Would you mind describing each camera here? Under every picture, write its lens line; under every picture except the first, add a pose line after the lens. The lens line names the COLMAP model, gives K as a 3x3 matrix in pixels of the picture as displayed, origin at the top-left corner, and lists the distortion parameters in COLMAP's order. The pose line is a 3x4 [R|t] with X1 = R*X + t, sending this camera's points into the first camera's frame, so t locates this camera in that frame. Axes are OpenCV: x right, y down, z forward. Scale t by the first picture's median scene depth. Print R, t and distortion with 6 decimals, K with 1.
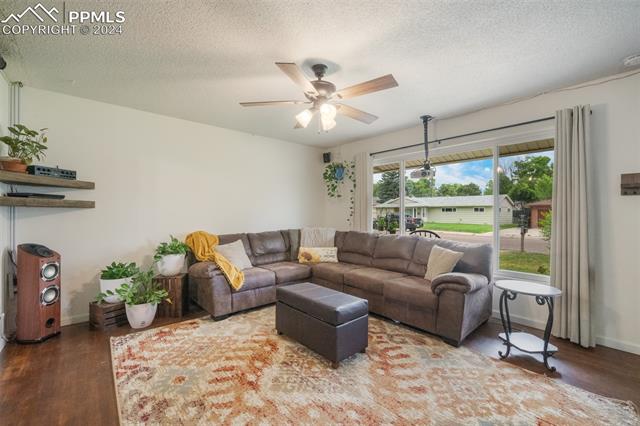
lens RADIAL K [[268.3, 0, 317.8], [0, 268.3, 212.3], [0, 0, 1]] dist [-0.000081, -0.000086]
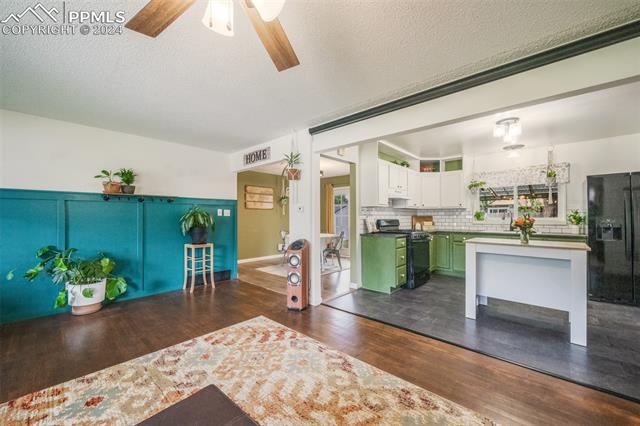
lens RADIAL K [[253.5, 0, 316.1], [0, 253.5, 215.8], [0, 0, 1]] dist [-0.000998, -0.000112]
pose [[-0.994175, -0.001993, -0.107764, -0.074756], [-0.001292, 0.999978, -0.006576, 0.001012], [0.107775, -0.006399, -0.994155, 1.186504]]
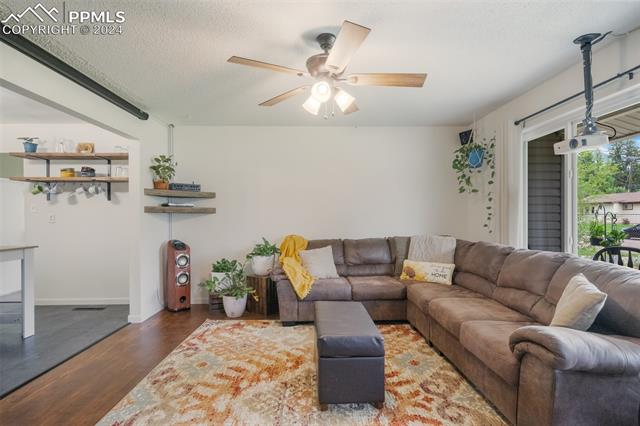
lens RADIAL K [[314.8, 0, 320.2], [0, 314.8, 216.9], [0, 0, 1]] dist [0.001122, 0.000546]
pose [[0.771576, -0.005623, -0.636113, 0.505025], [0.008739, 0.999960, 0.001760, 0.002044], [0.636078, -0.006917, 0.771594, 0.208792]]
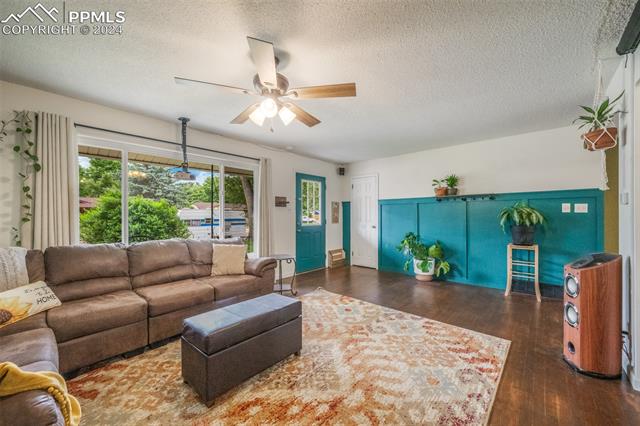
lens RADIAL K [[247.6, 0, 317.2], [0, 247.6, 214.5], [0, 0, 1]] dist [0.000785, 0.000114]
pose [[-0.111334, -0.000420, 0.993783, -0.734456], [0.001163, 0.999999, 0.000553, 0.000192], [-0.993782, 0.001218, -0.111334, 0.791584]]
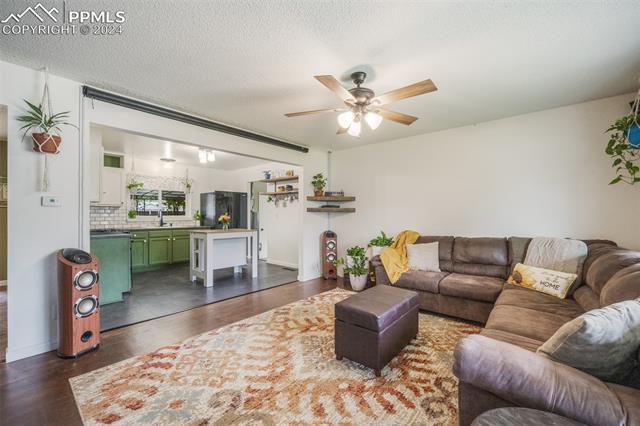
lens RADIAL K [[268.3, 0, 317.8], [0, 268.3, 212.3], [0, 0, 1]] dist [-0.000081, -0.000086]
pose [[0.145055, -0.013739, -0.989328, 0.855246], [0.003913, 0.999904, -0.013312, 0.006923], [0.989416, -0.001940, 0.145094, 0.583721]]
